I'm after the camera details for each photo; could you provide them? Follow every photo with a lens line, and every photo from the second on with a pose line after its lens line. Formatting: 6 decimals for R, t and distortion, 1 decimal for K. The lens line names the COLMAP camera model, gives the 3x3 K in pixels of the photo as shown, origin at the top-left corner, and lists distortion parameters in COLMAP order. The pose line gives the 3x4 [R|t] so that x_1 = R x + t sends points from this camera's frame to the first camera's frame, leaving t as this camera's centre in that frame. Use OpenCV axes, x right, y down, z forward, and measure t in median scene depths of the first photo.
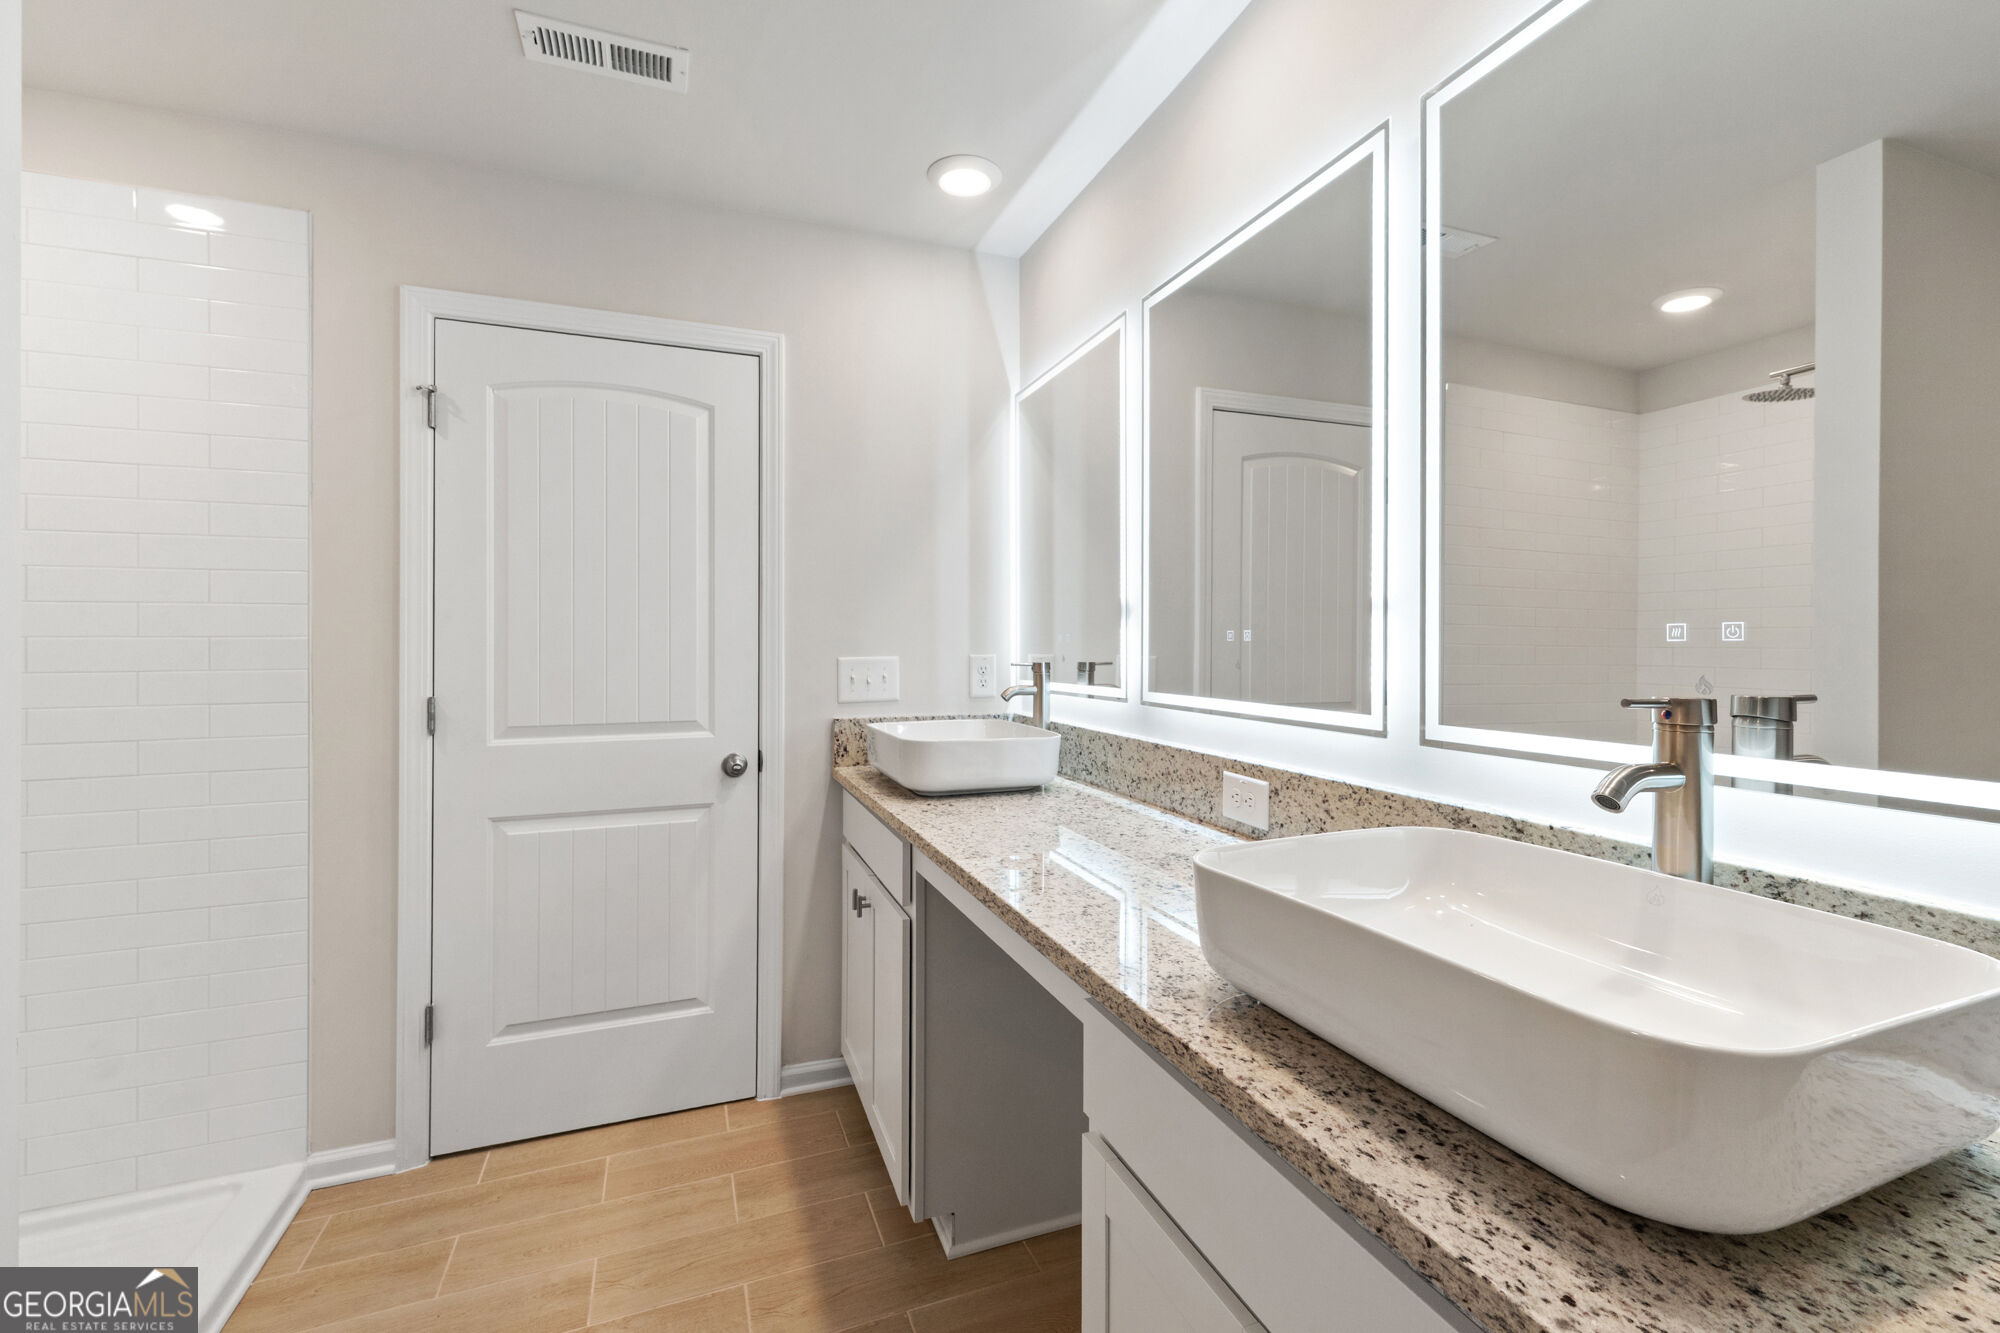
lens RADIAL K [[864.9, 0, 1001.7], [0, 864.9, 651.1], [0, 0, 1]] dist [0.003493, 0.000383]
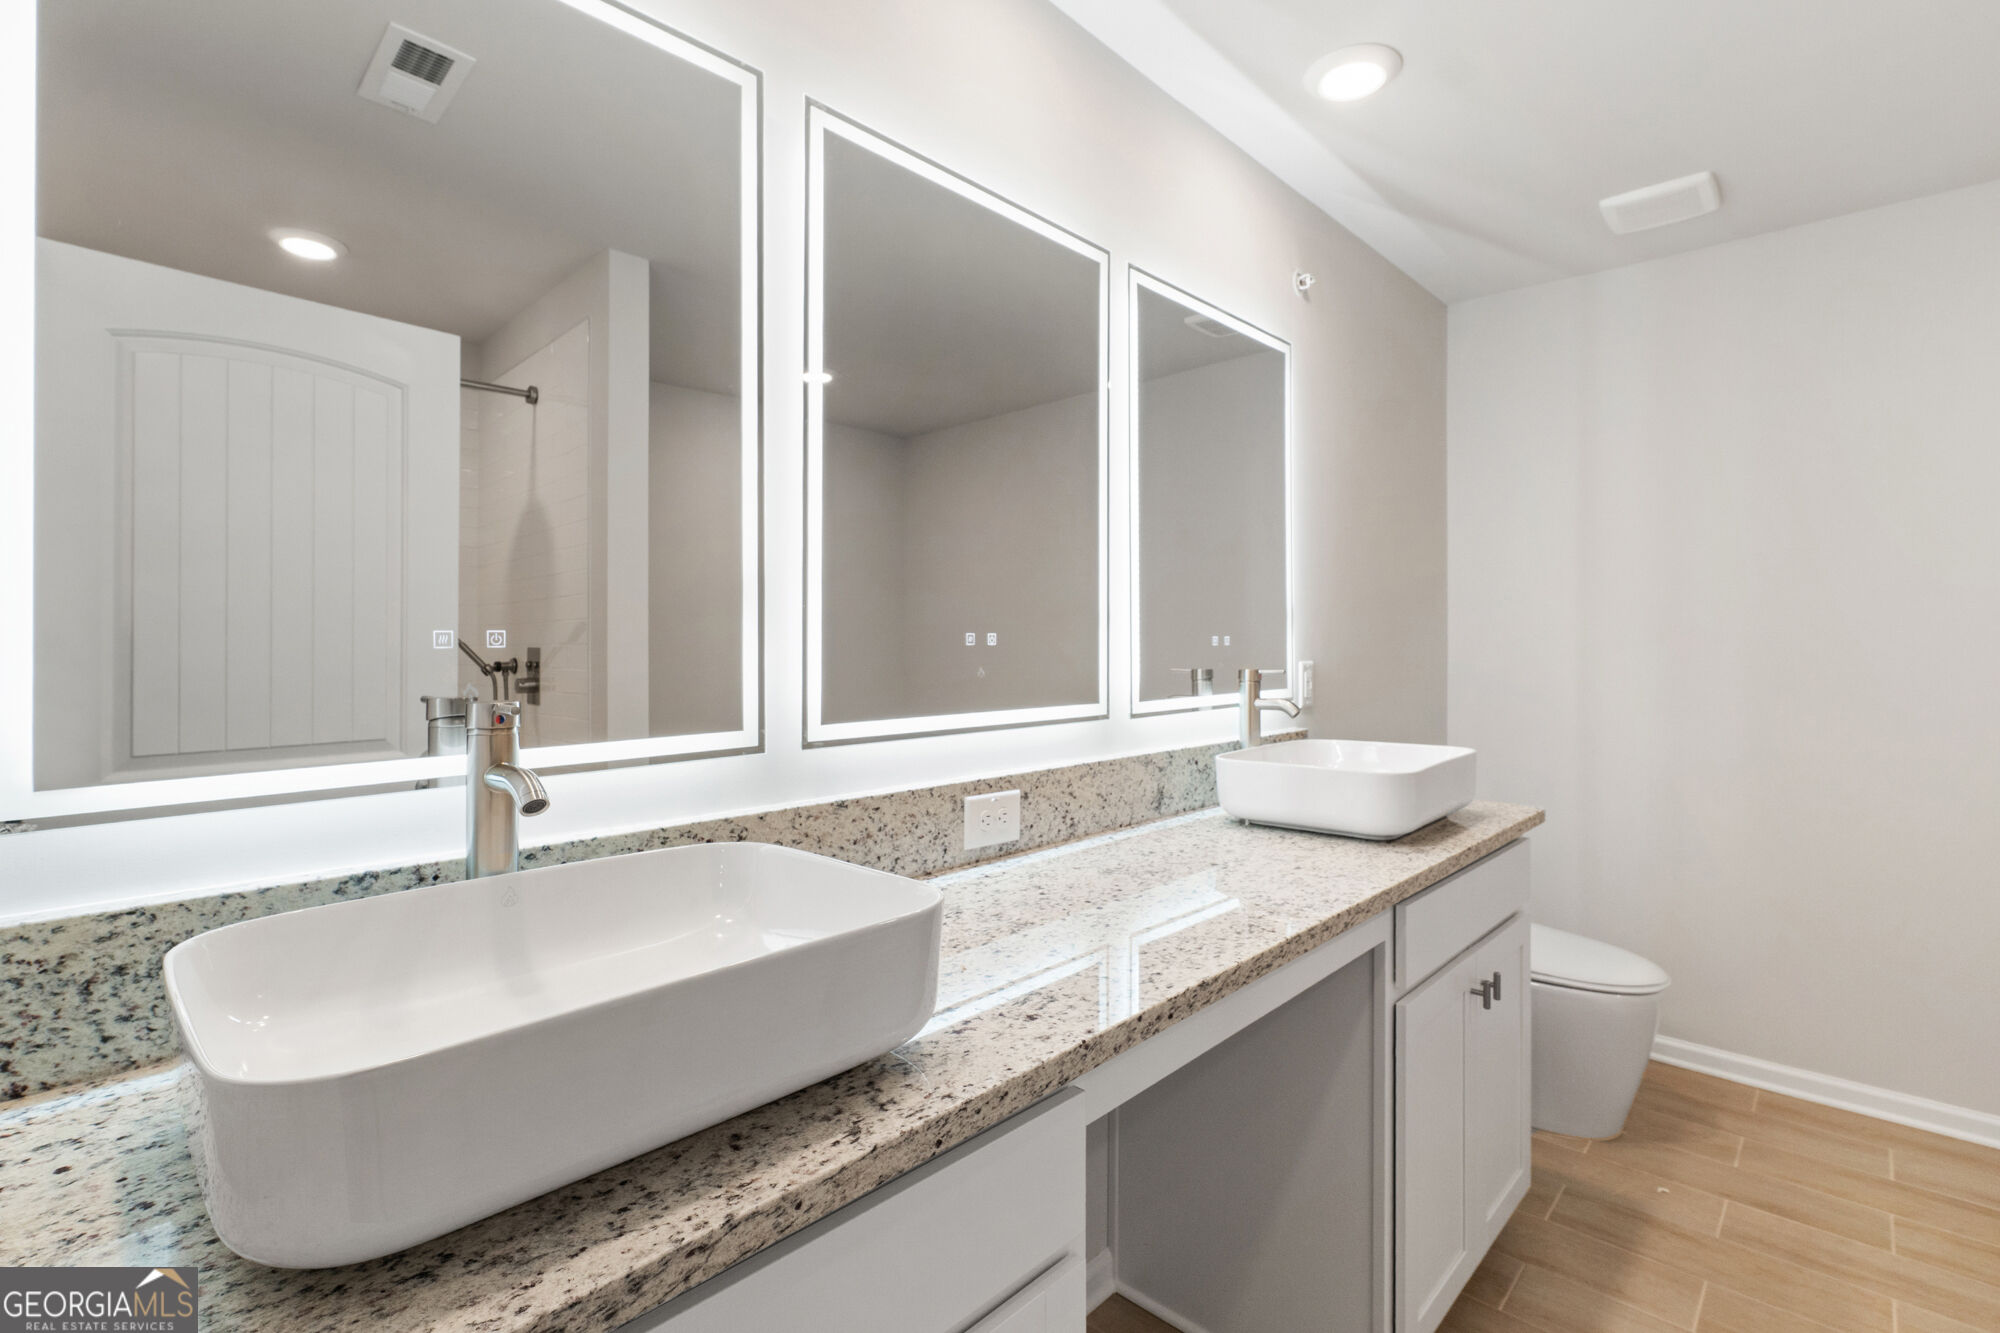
lens RADIAL K [[892.5, 0, 1000.0], [0, 892.5, 666.5], [0, 0, 1]] dist [-0.001069, -0.000055]
pose [[-0.413786, -0.031201, 0.909839, -0.559454], [0.005555, 0.999307, 0.036796, -0.023106], [-0.910357, 0.020280, -0.413326, 1.342084]]
